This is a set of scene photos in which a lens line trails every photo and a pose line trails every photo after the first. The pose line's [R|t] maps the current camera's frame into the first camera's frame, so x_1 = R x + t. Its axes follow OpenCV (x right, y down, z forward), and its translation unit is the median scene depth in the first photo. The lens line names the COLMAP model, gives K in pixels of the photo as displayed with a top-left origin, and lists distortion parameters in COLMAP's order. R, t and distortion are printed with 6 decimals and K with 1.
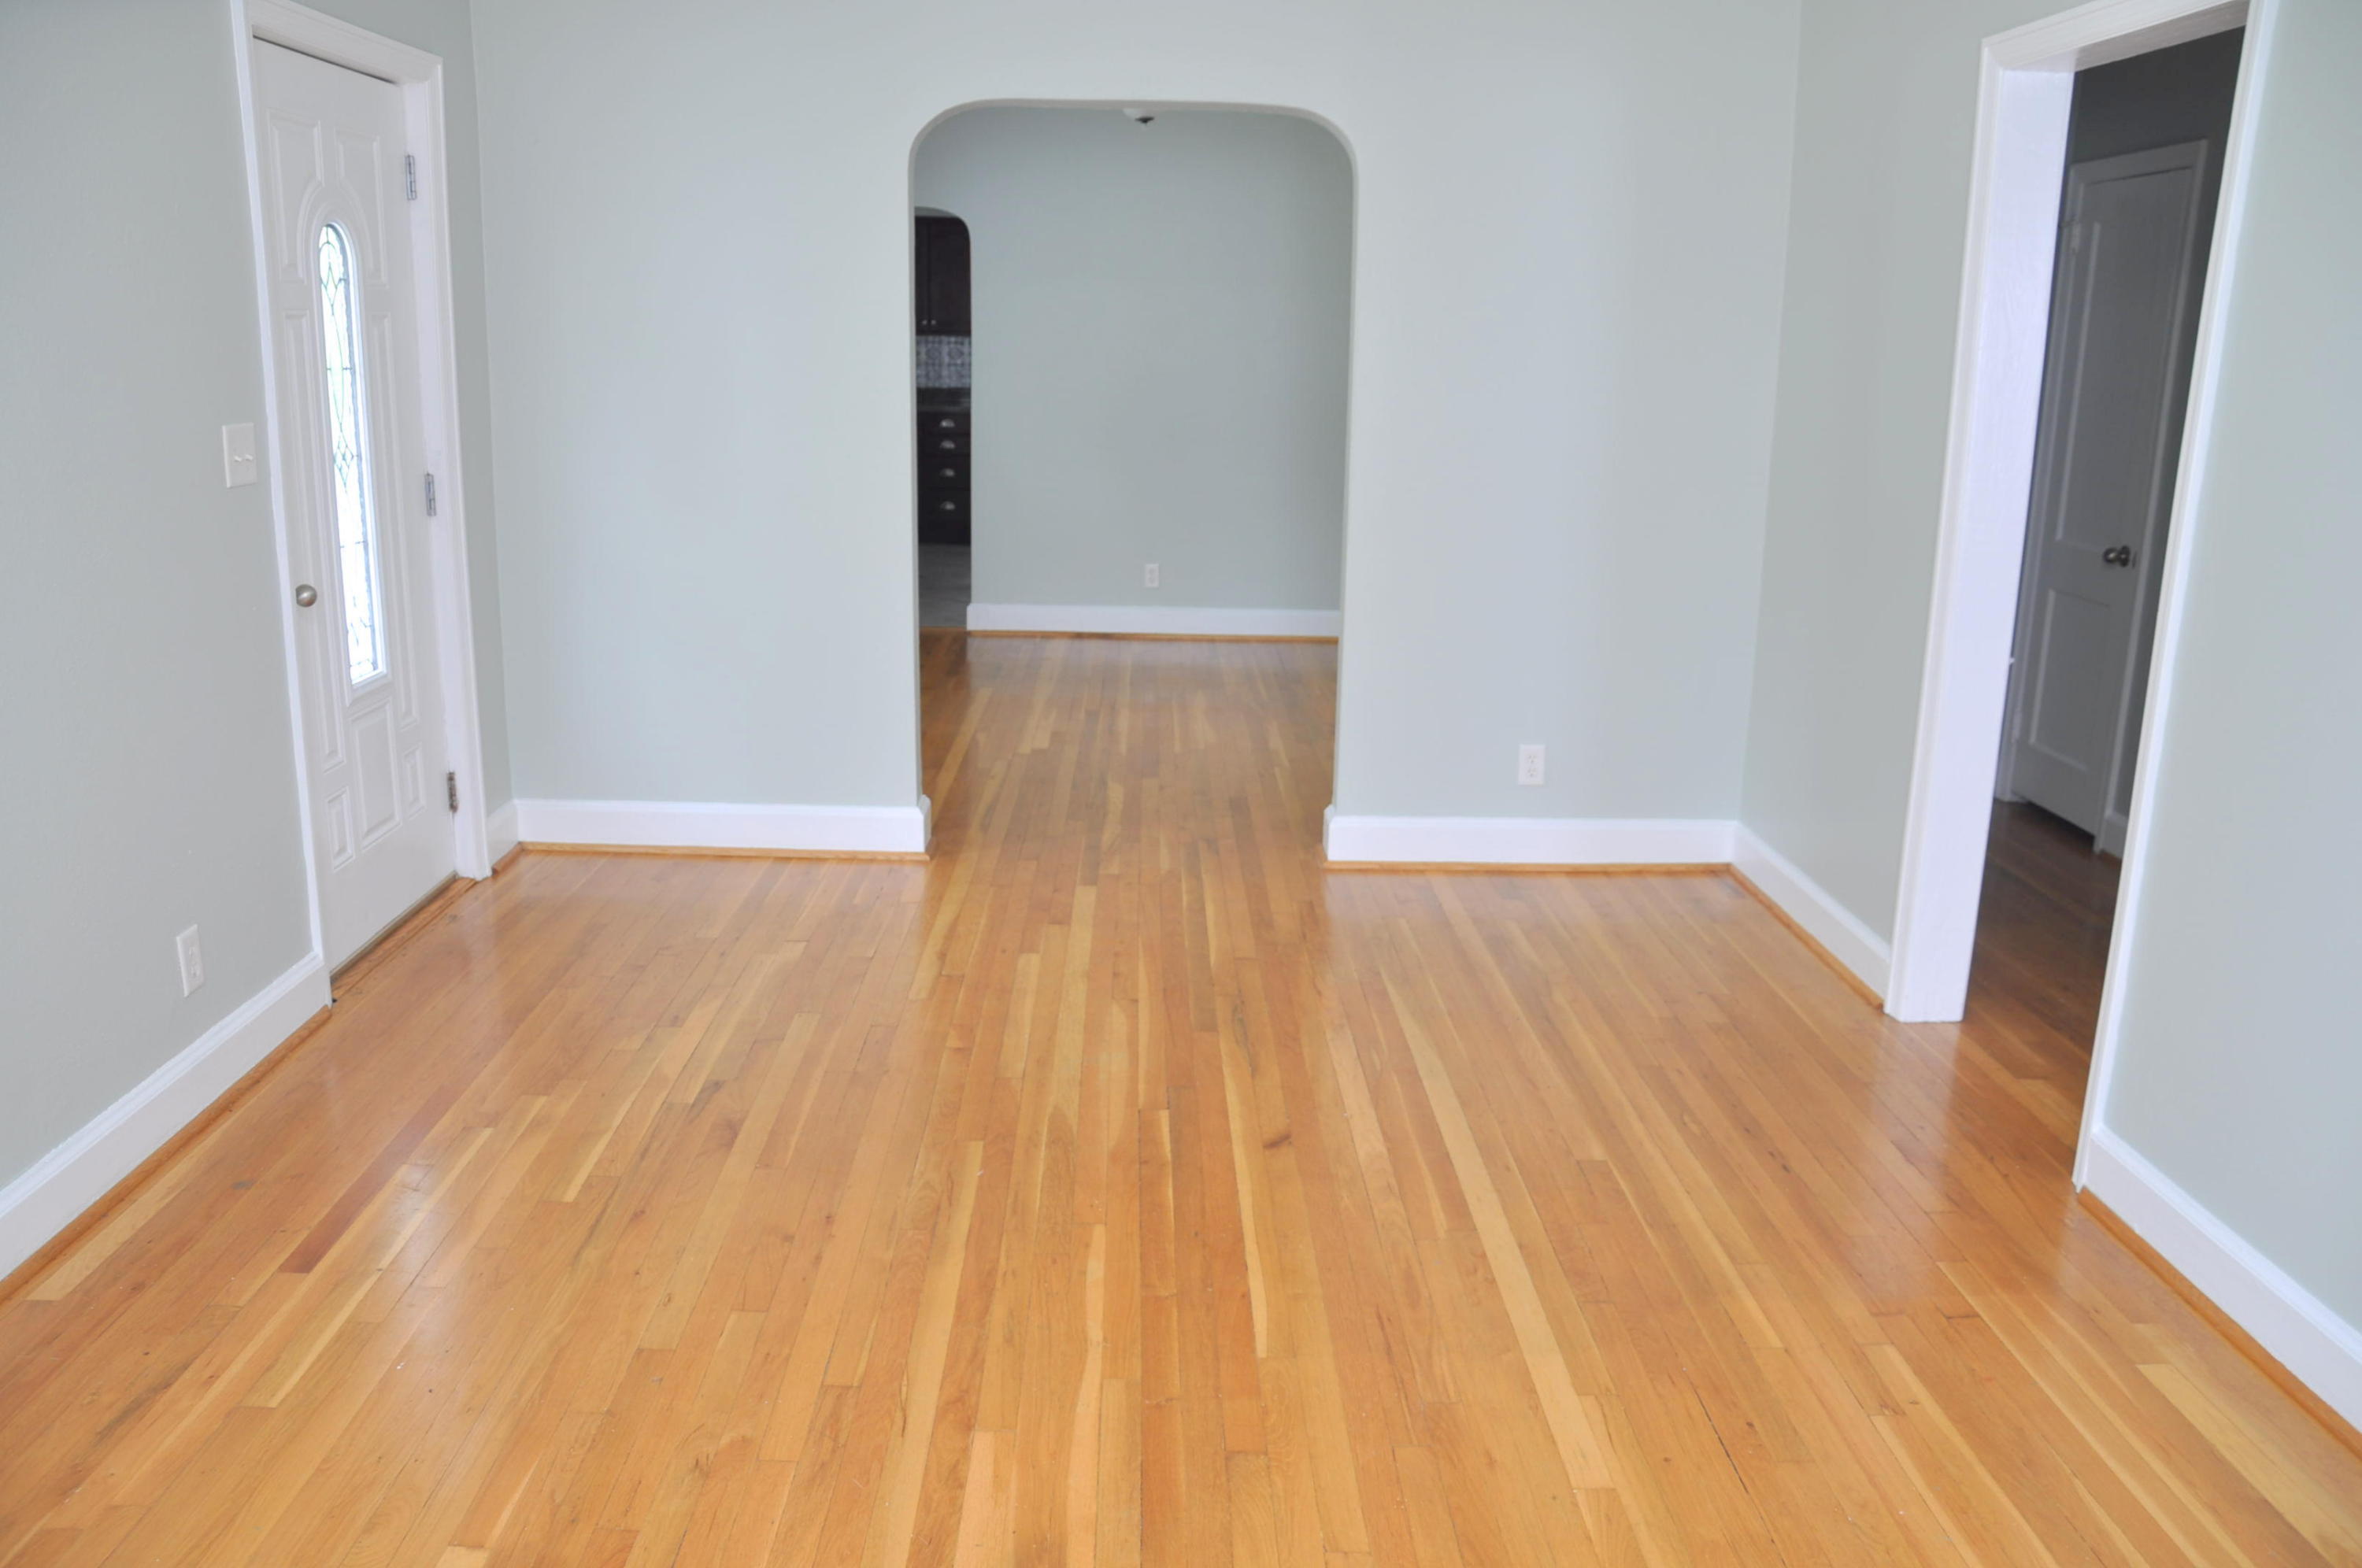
lens RADIAL K [[1836.5, 0, 1158.2], [0, 1836.5, 824.4], [0, 0, 1]] dist [-0.149348, 0.097293]
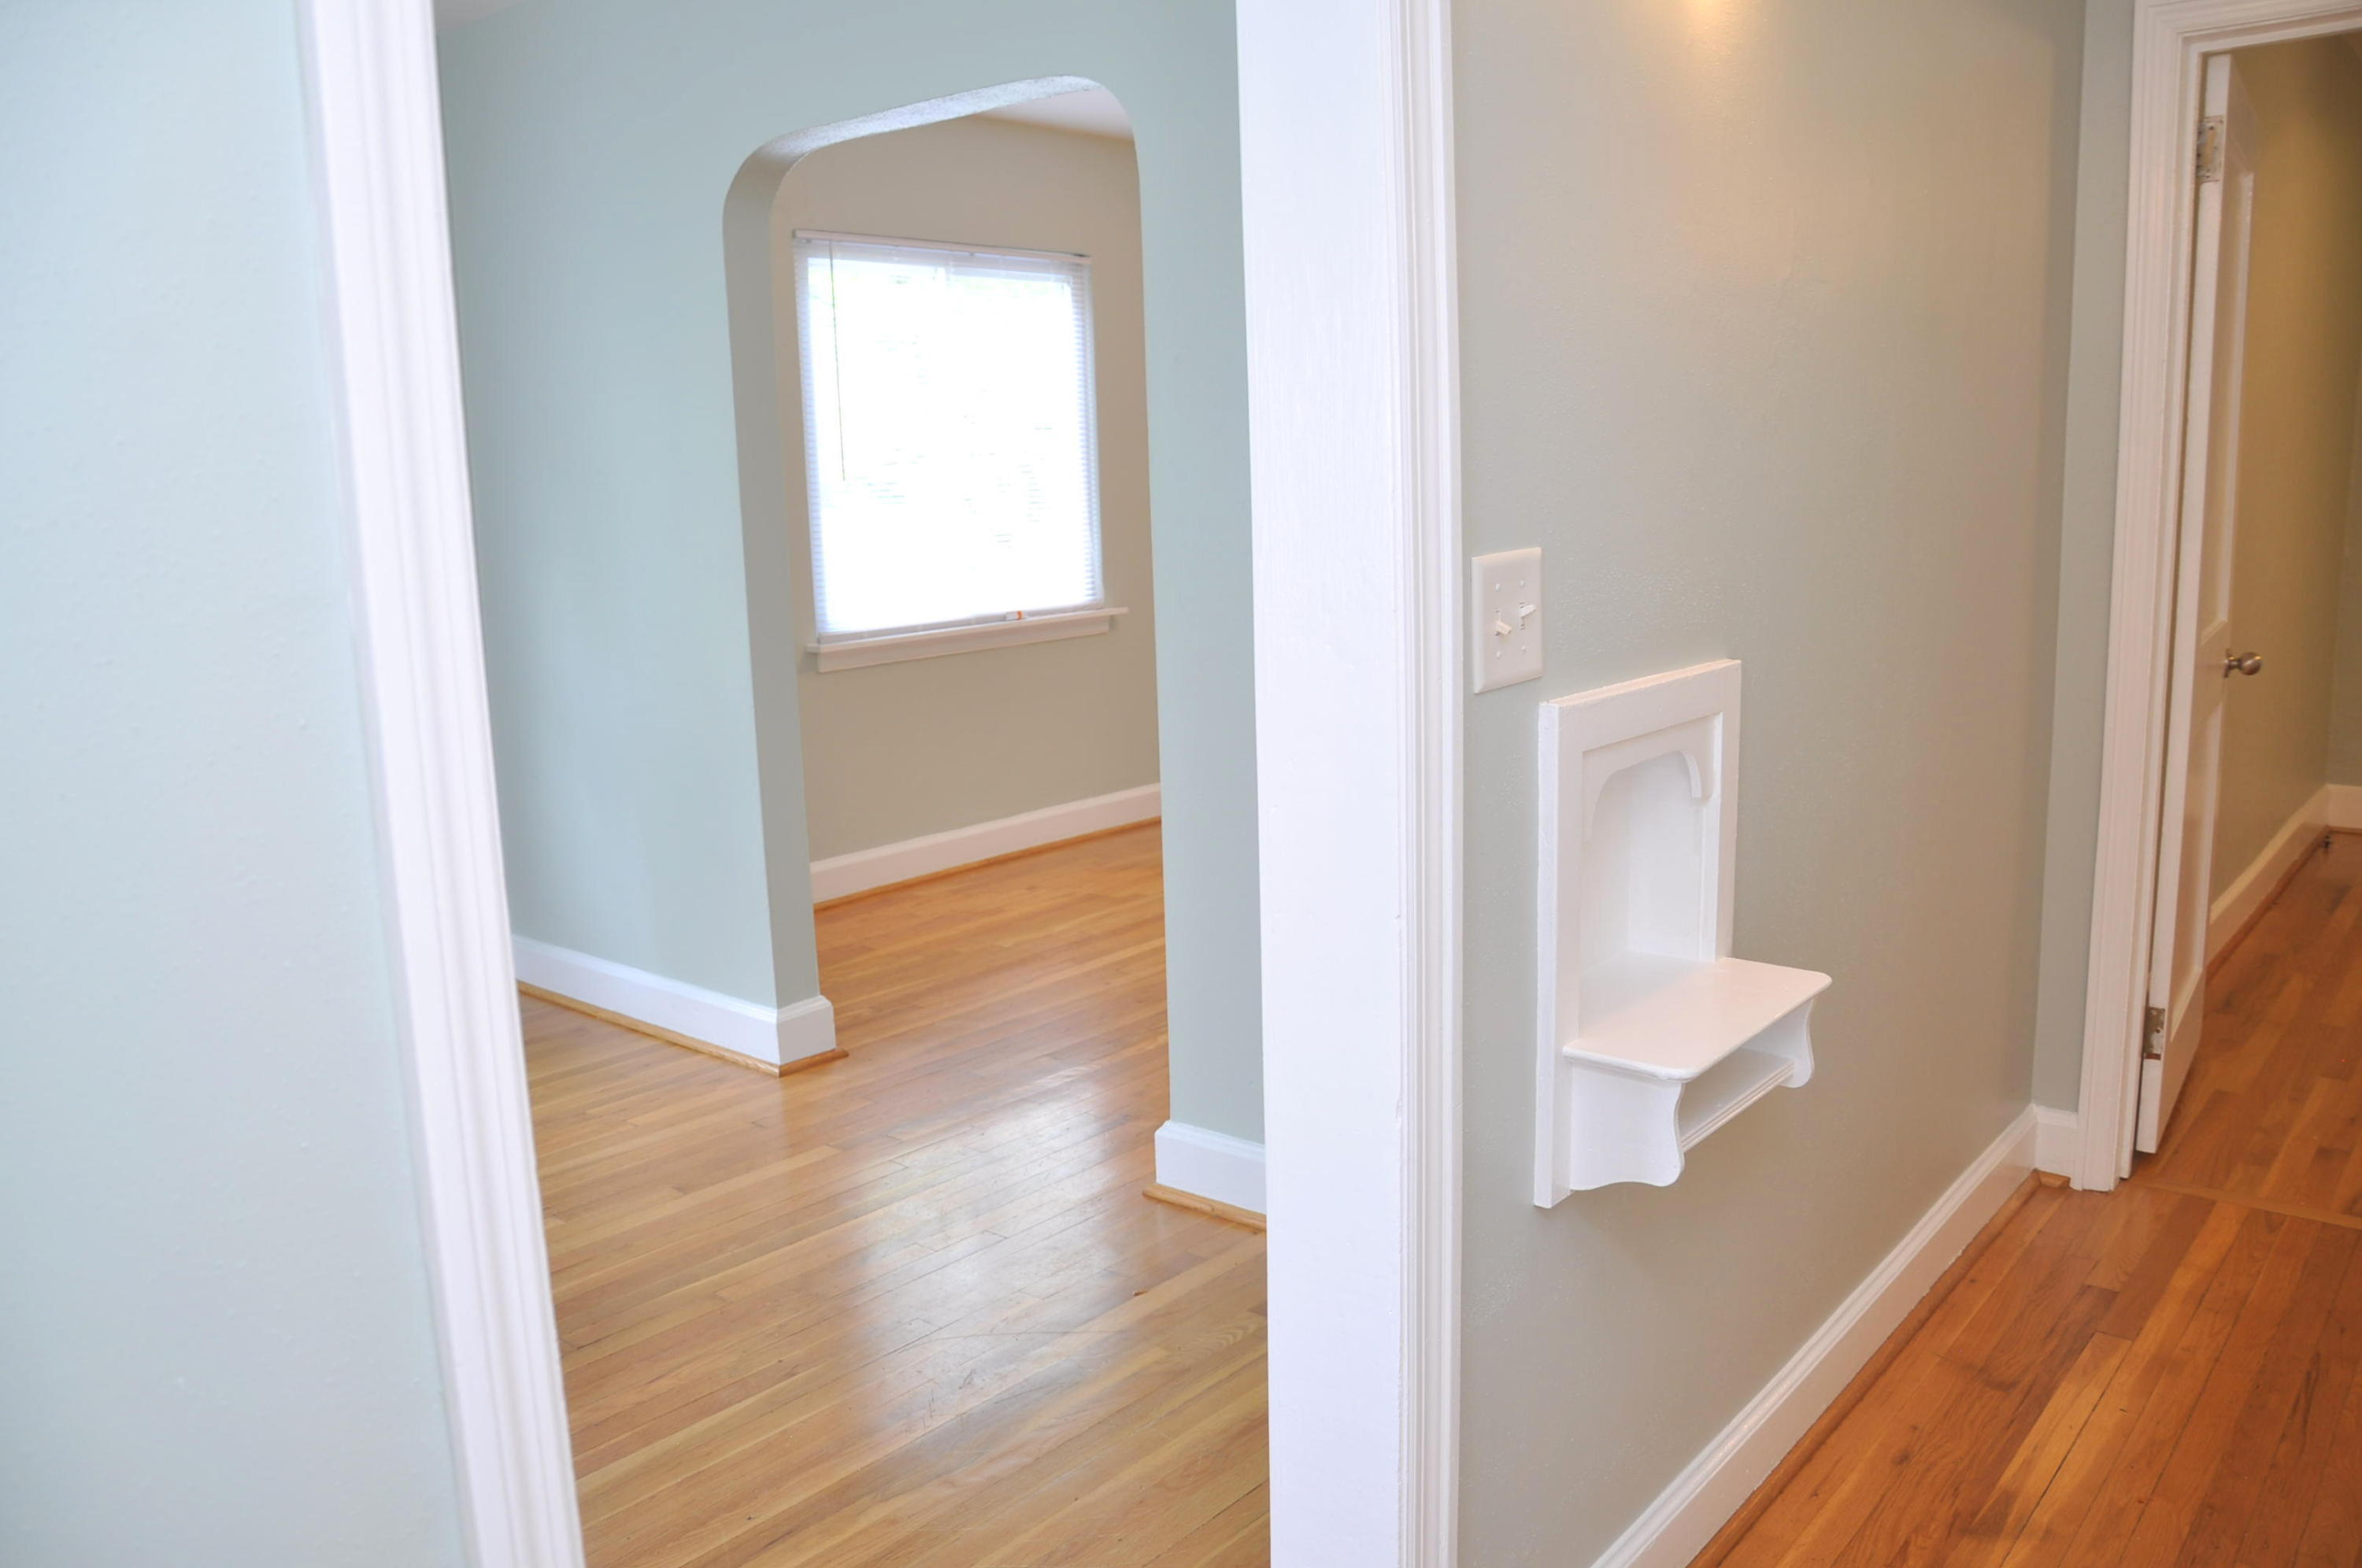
lens RADIAL K [[1836.5, 0, 1167.1], [0, 1836.5, 798.0], [0, 0, 1]] dist [-0.149348, 0.097293]
pose [[0.755851, 0.069864, -0.651005, 0.686404], [-0.121219, 0.992034, -0.034279, -0.127173], [0.643424, 0.104824, 0.758299, 0.649166]]
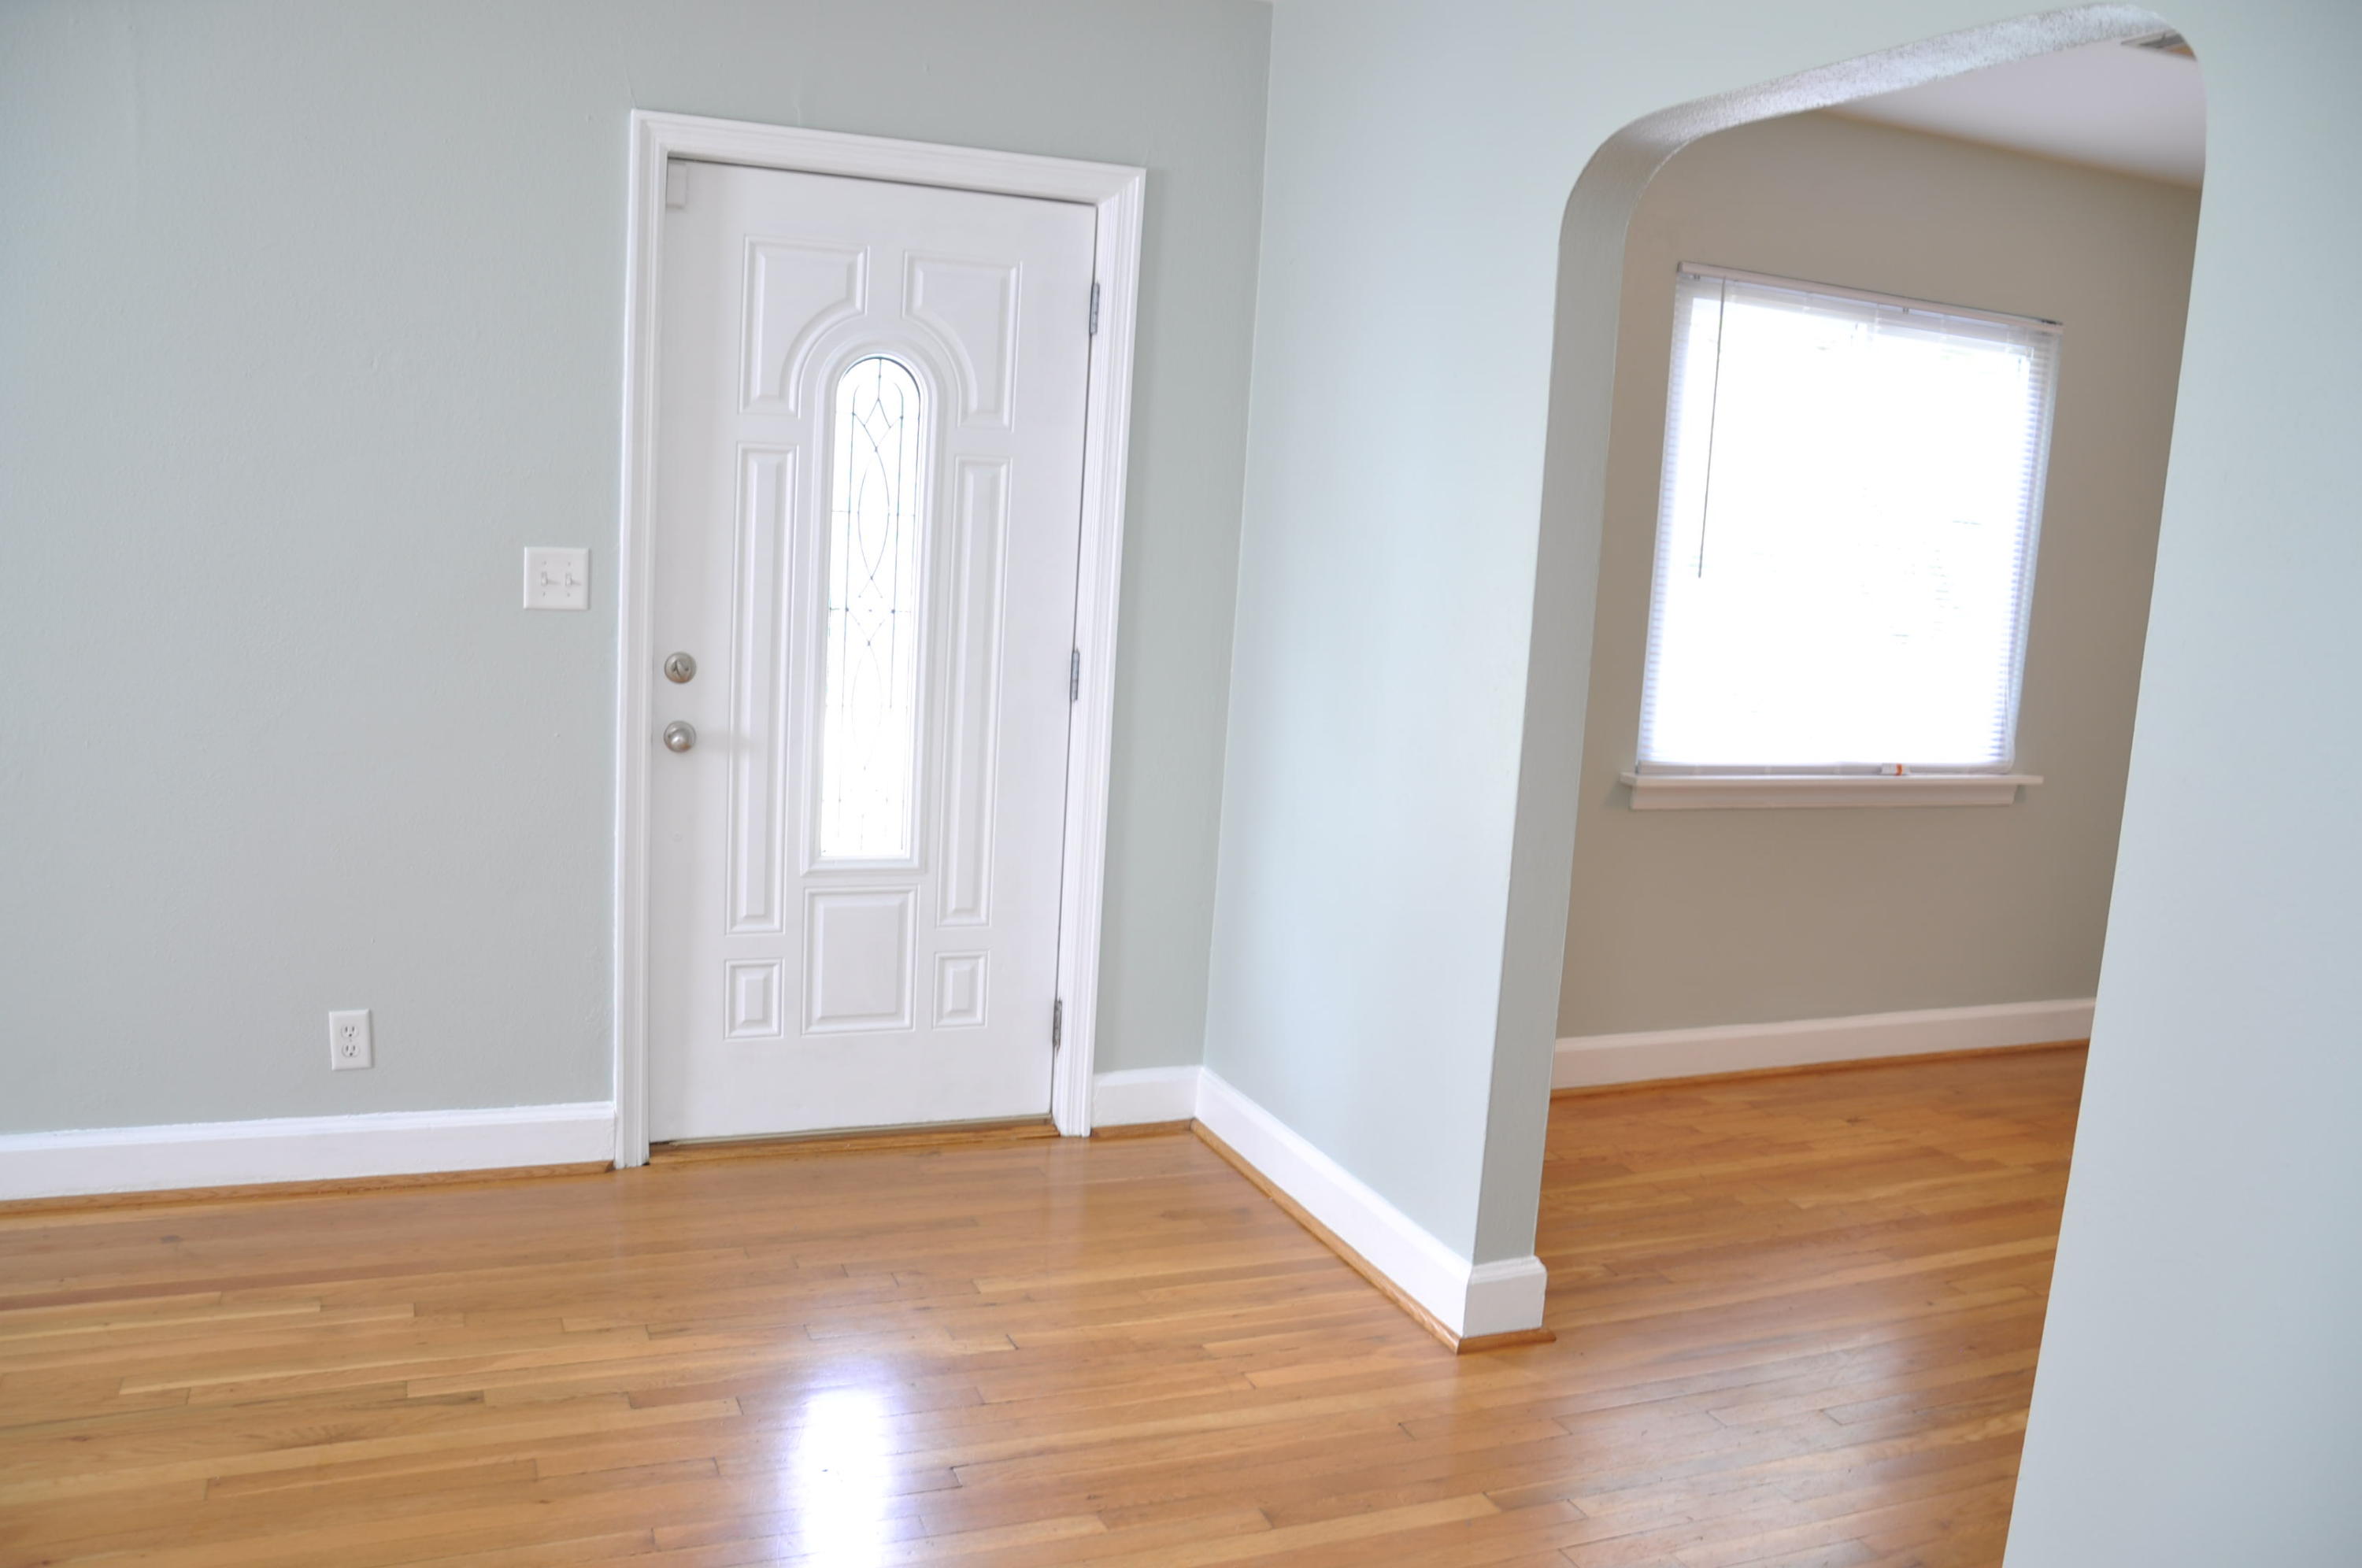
lens RADIAL K [[1836.5, 0, 1163.3], [0, 1836.5, 797.7], [0, 0, 1]] dist [-0.149348, 0.097293]
pose [[0.369275, 0.144992, -0.917940, 0.489377], [-0.290490, 0.956267, 0.034186, -0.200209], [0.882752, 0.254028, 0.395244, 0.829396]]
